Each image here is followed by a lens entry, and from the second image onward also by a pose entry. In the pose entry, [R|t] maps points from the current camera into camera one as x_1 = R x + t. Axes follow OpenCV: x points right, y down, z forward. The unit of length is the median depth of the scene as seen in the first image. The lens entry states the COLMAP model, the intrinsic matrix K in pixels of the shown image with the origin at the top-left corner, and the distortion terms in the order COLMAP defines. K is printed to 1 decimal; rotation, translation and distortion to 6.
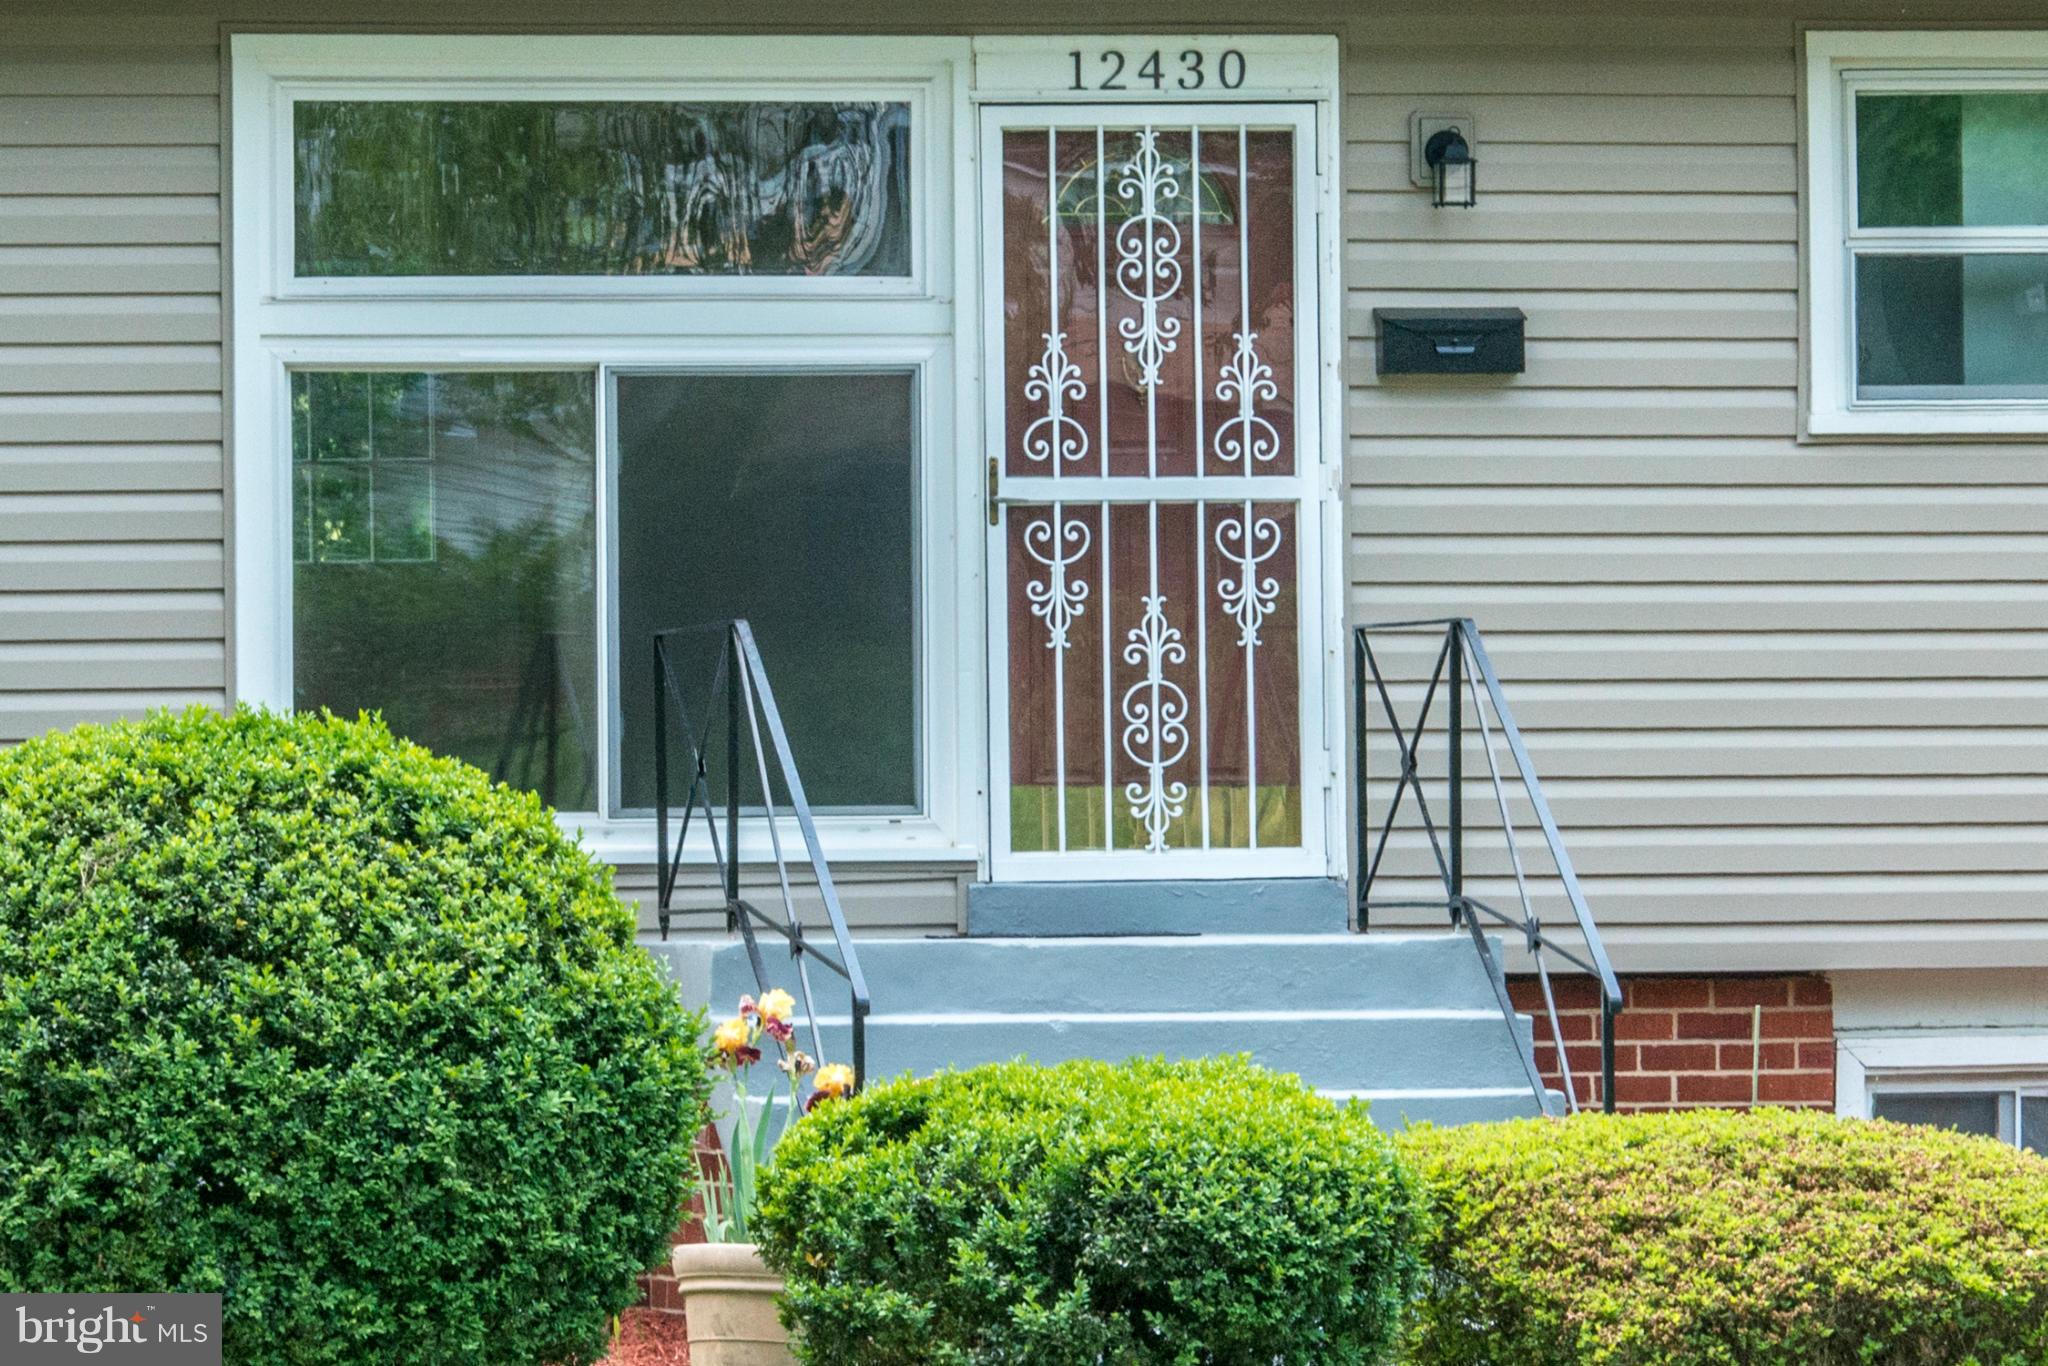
lens RADIAL K [[2546.8, 0, 1025.7], [0, 2546.8, 690.5], [0, 0, 1]] dist [0.036207, 0.000000]
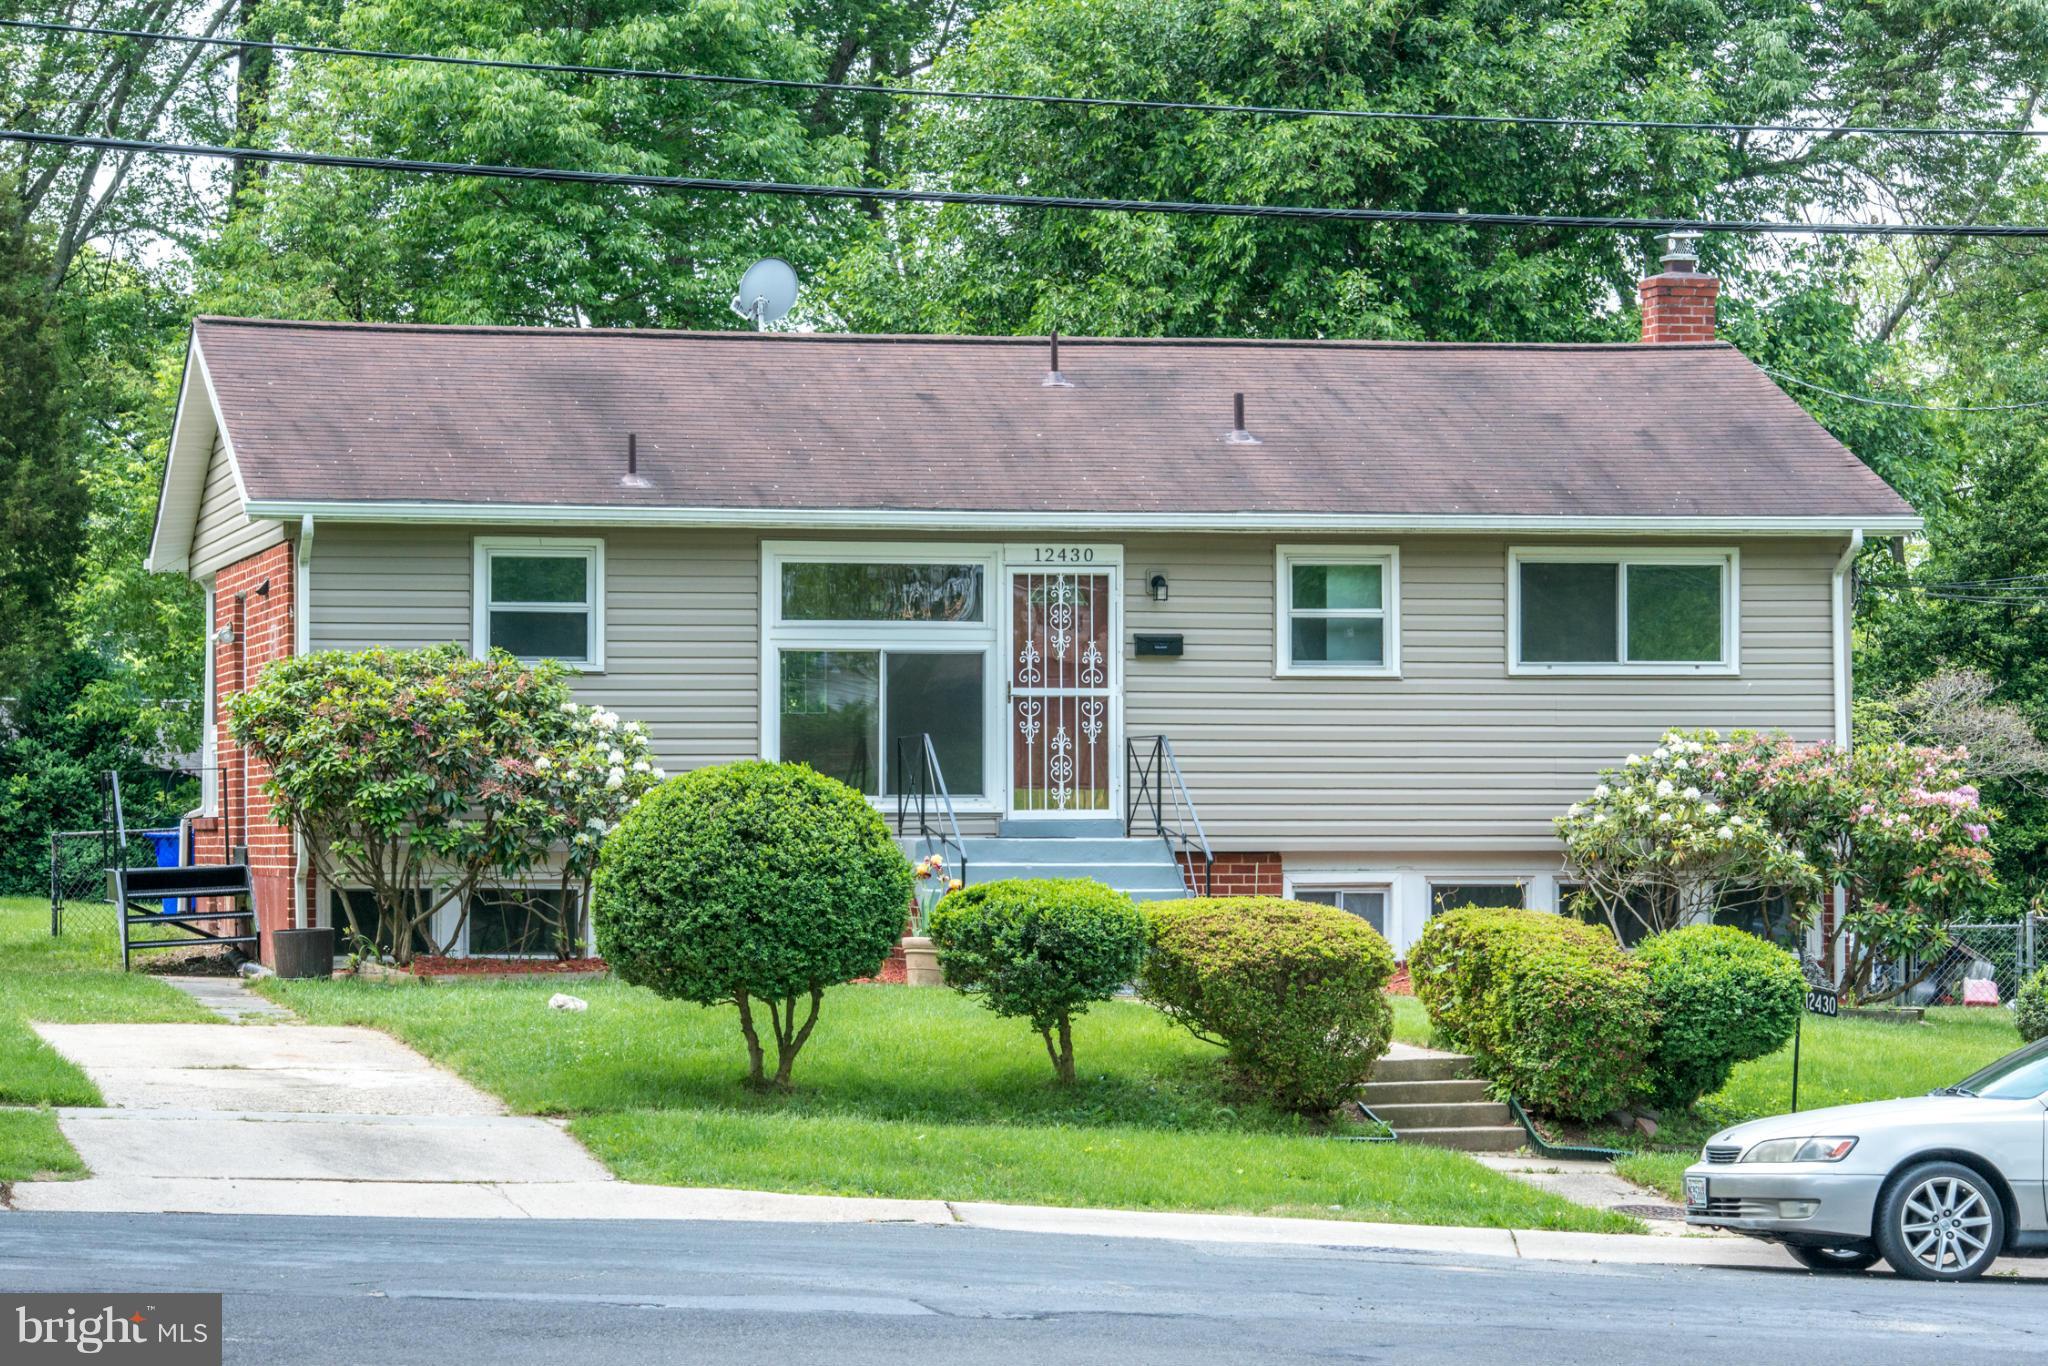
lens RADIAL K [[2546.8, 0, 1025.5], [0, 2546.8, 693.6], [0, 0, 1]] dist [0.036207, 0.000000]
pose [[0.999947, 0.009680, 0.003469, -0.003724], [-0.009660, 0.999937, -0.005700, -0.059086], [-0.003524, 0.005666, 0.999978, -2.054309]]
